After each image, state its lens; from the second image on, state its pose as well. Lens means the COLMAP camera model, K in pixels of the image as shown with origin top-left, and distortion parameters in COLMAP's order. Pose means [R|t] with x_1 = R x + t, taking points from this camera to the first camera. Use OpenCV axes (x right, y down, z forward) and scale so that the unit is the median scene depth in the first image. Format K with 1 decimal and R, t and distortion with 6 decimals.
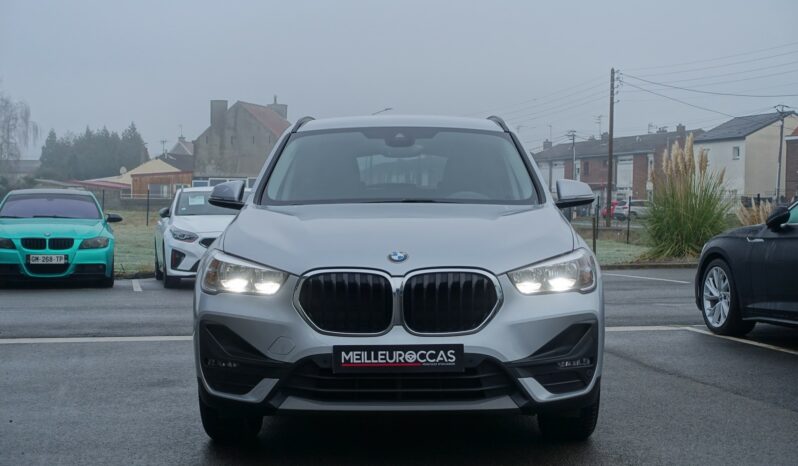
lens RADIAL K [[1315.7, 0, 399.0], [0, 1315.7, 233.0], [0, 0, 1]] dist [-0.015446, 0.001787]
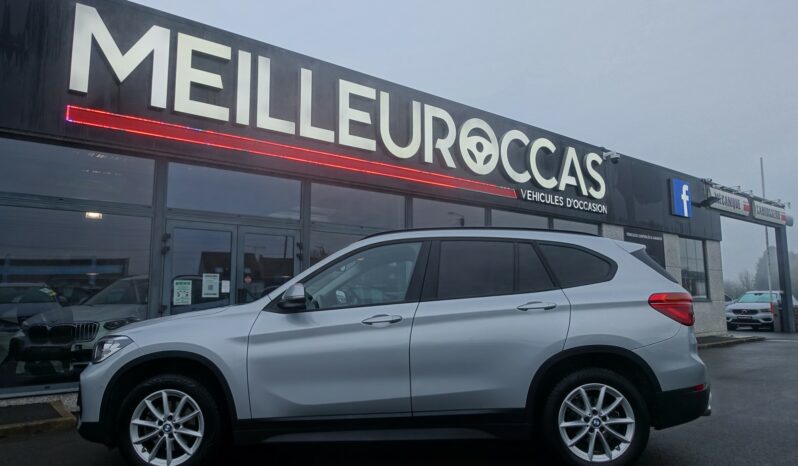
lens RADIAL K [[550.1, 0, 399.0], [0, 550.1, 233.0], [0, 0, 1]] dist [0.098455, -0.154416]
pose [[0.781260, 0.091228, 0.617503, -0.049500], [-0.013972, 0.991570, -0.128814, 0.115911], [-0.624049, 0.092010, 0.775949, 0.931215]]
